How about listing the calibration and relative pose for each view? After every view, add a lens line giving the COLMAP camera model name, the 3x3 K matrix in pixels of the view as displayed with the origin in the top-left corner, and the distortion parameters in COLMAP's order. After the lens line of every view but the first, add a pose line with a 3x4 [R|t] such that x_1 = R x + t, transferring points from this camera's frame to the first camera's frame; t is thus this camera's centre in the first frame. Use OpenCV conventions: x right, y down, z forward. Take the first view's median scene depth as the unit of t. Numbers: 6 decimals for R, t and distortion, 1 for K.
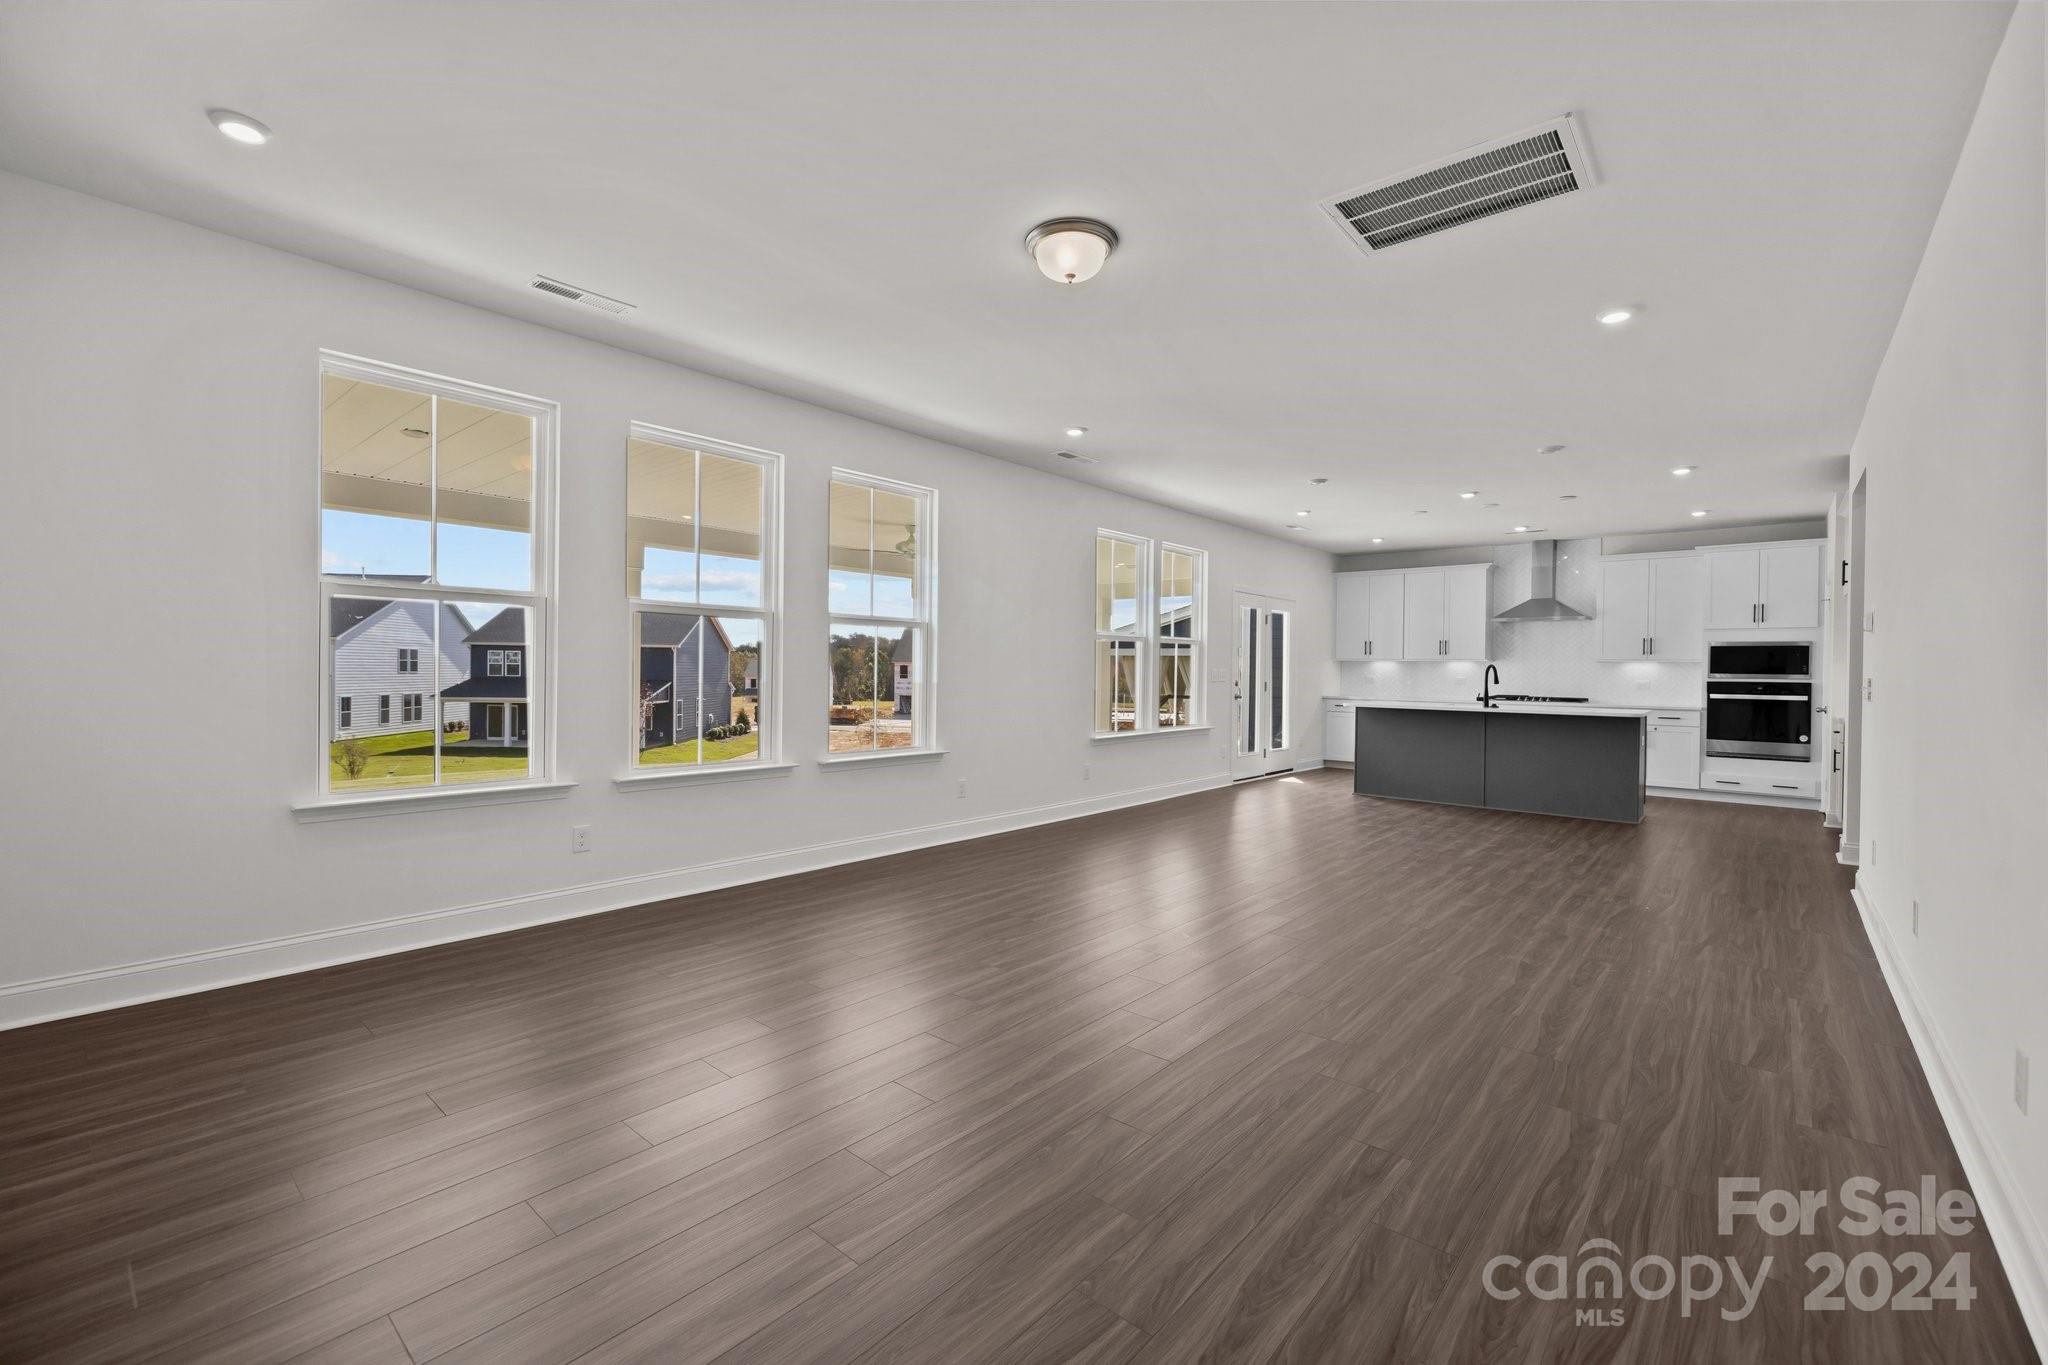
lens RADIAL K [[860.4, 0, 1006.9], [0, 860.4, 678.5], [0, 0, 1]] dist [0.003965, 0.000191]
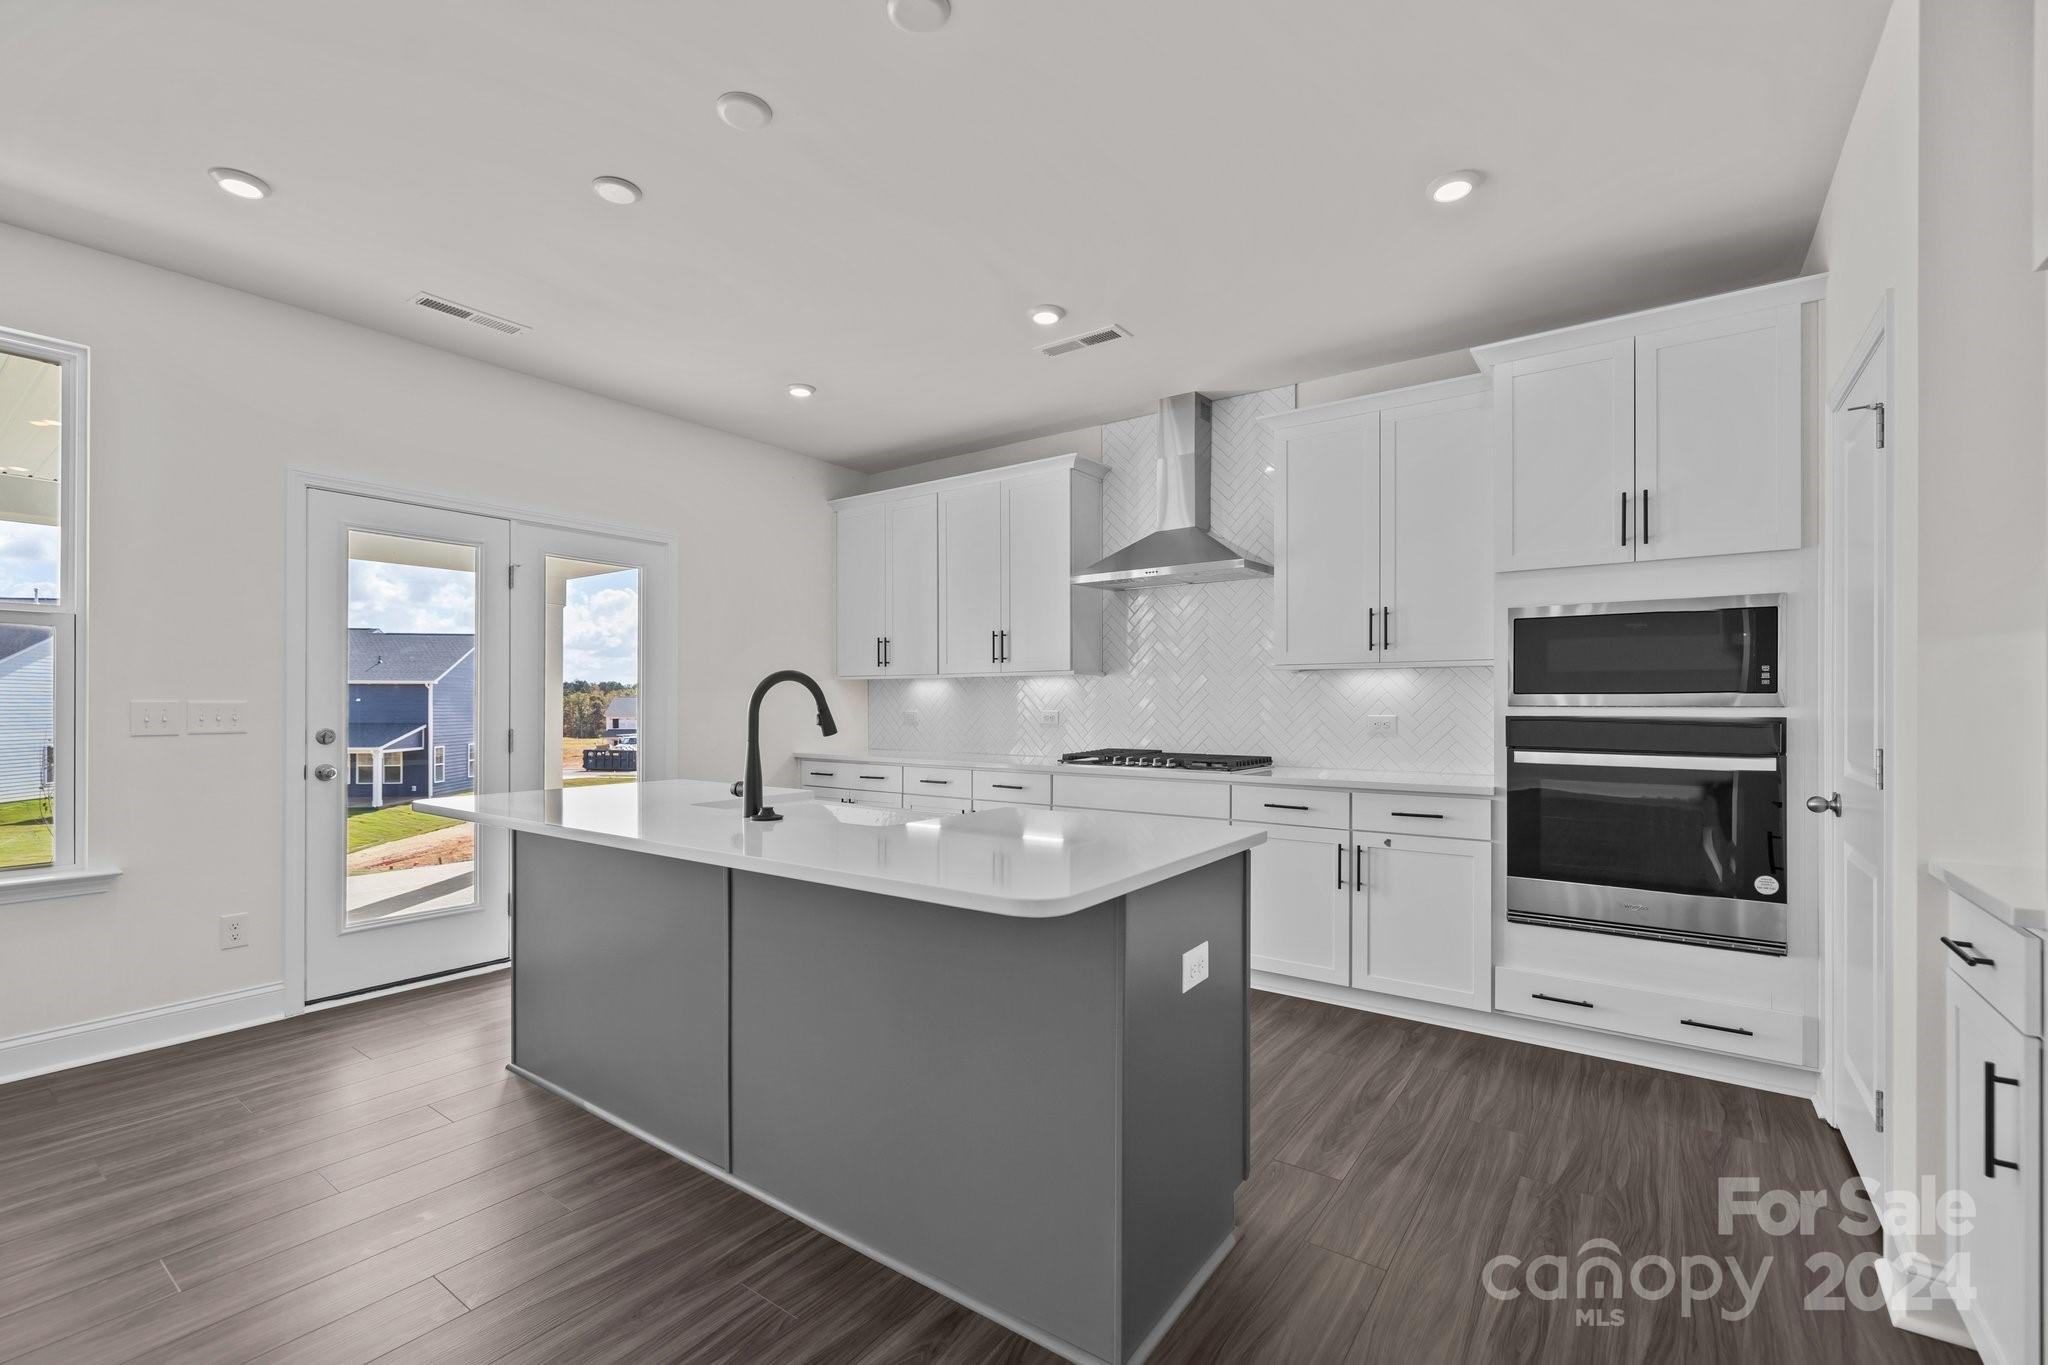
lens RADIAL K [[875.8, 0, 1003.7], [0, 875.8, 708.6], [0, 0, 1]] dist [-0.000315, -0.000155]
pose [[0.996726, -0.014013, 0.079635, 0.566889], [0.014457, 0.999883, -0.004993, -0.001132], [-0.079556, 0.006128, 0.996812, 0.644597]]
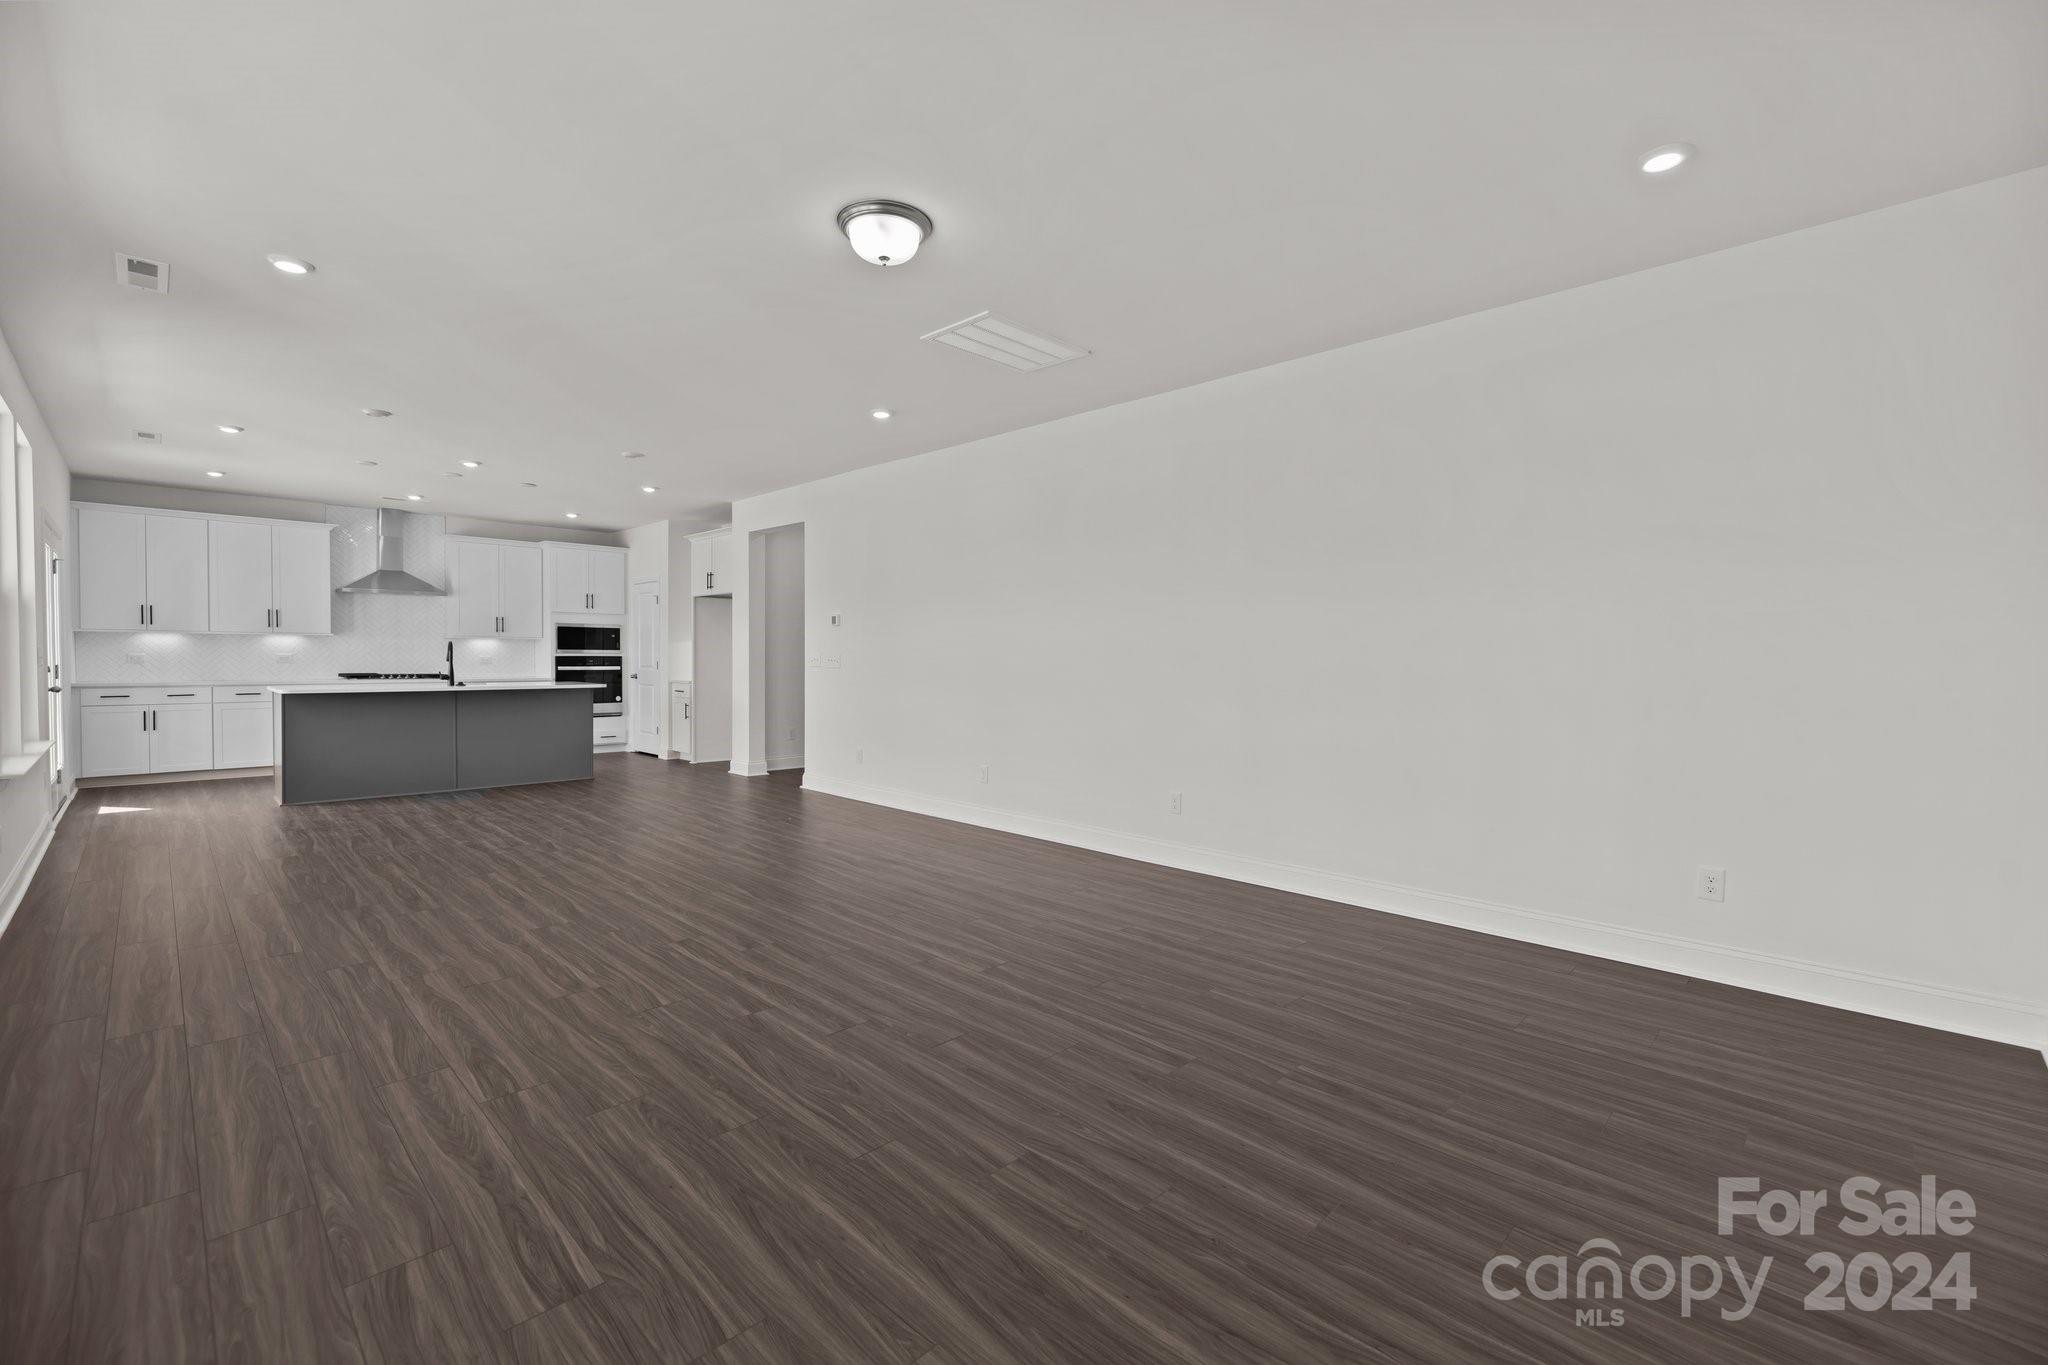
lens RADIAL K [[860.4, 0, 1029.2], [0, 860.4, 678.7], [0, 0, 1]] dist [0.003965, 0.000191]
pose [[0.058644, -0.038511, 0.997536, -0.330731], [0.005203, 0.999254, 0.038271, -0.007307], [-0.998265, 0.002946, 0.058800, 0.277132]]
